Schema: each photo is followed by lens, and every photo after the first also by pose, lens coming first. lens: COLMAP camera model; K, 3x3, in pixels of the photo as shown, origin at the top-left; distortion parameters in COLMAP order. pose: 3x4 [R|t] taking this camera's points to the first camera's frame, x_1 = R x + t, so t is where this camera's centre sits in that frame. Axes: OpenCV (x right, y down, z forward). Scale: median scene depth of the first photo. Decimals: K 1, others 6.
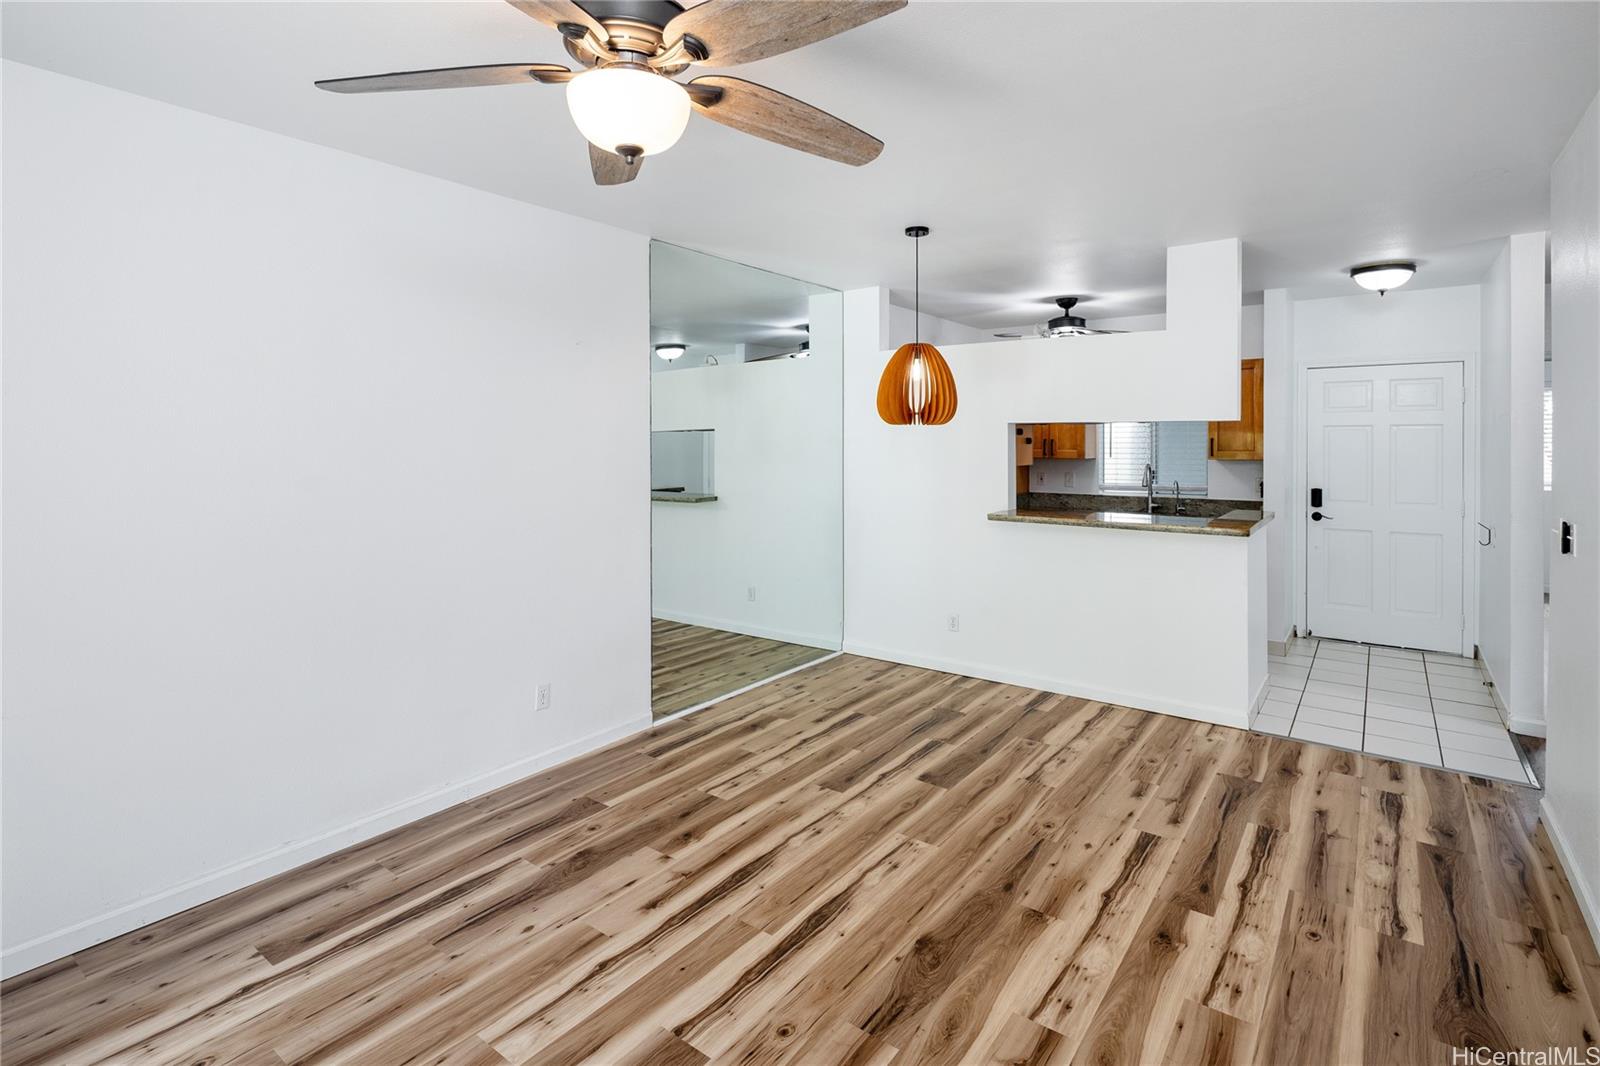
lens RADIAL K [[778.6, 0, 806.9], [0, 778.6, 453.2], [0, 0, 1]] dist [0.003458, -0.004522]
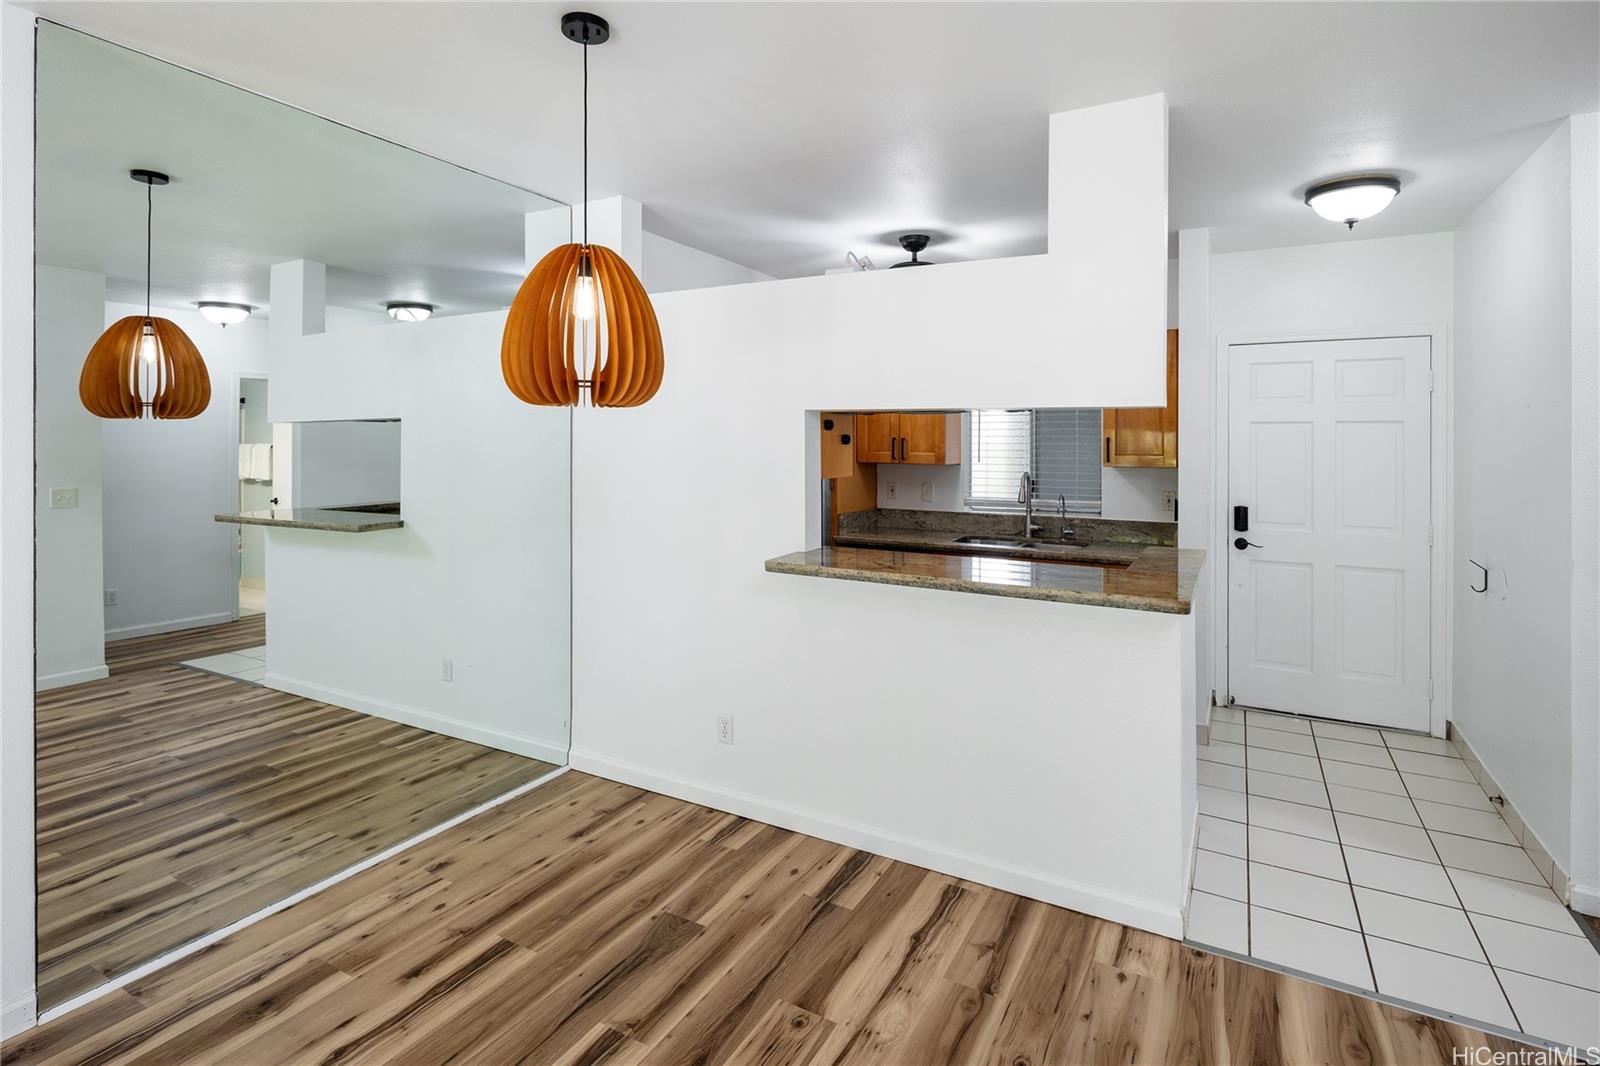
lens RADIAL K [[778.6, 0, 810.5], [0, 778.6, 444.5], [0, 0, 1]] dist [0.003458, -0.004522]
pose [[0.991062, 0.004835, 0.133318, 0.221327], [-0.003403, 0.999934, -0.010971, -0.005967], [-0.133362, 0.010419, 0.991013, 0.475783]]
